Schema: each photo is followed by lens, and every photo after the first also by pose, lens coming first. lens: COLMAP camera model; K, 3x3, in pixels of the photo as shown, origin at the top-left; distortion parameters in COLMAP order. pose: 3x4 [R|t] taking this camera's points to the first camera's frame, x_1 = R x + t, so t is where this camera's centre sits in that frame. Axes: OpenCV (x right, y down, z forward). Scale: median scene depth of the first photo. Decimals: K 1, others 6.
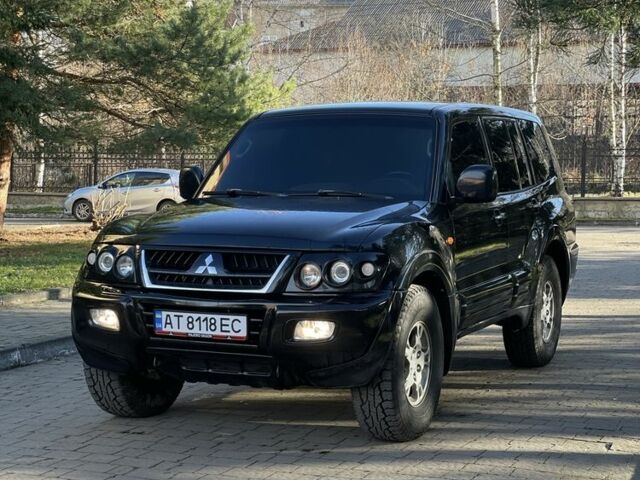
lens RADIAL K [[1267.4, 0, 320.0], [0, 1267.4, 240.0], [0, 0, 1]] dist [0.019824, 0.359178]
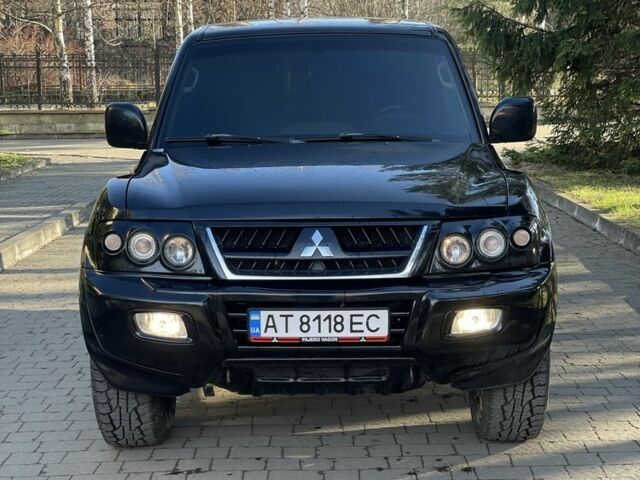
lens RADIAL K [[1267.4, 0, 320.0], [0, 1267.4, 240.0], [0, 0, 1]] dist [0.019824, 0.359178]
pose [[0.914354, -0.067068, 0.399322, -0.379172], [0.036421, 0.995812, 0.083857, -0.044942], [-0.403274, -0.062131, 0.912968, 0.308952]]
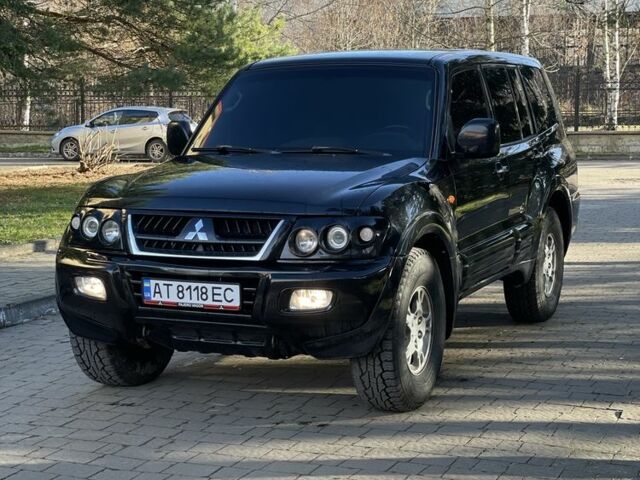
lens RADIAL K [[1267.4, 0, 320.0], [0, 1267.4, 240.0], [0, 0, 1]] dist [0.019824, 0.359178]
pose [[0.999916, -0.010707, 0.007301, -0.003950], [0.010301, 0.998514, 0.053510, -0.022781], [-0.007863, -0.053430, 0.998541, 0.049965]]
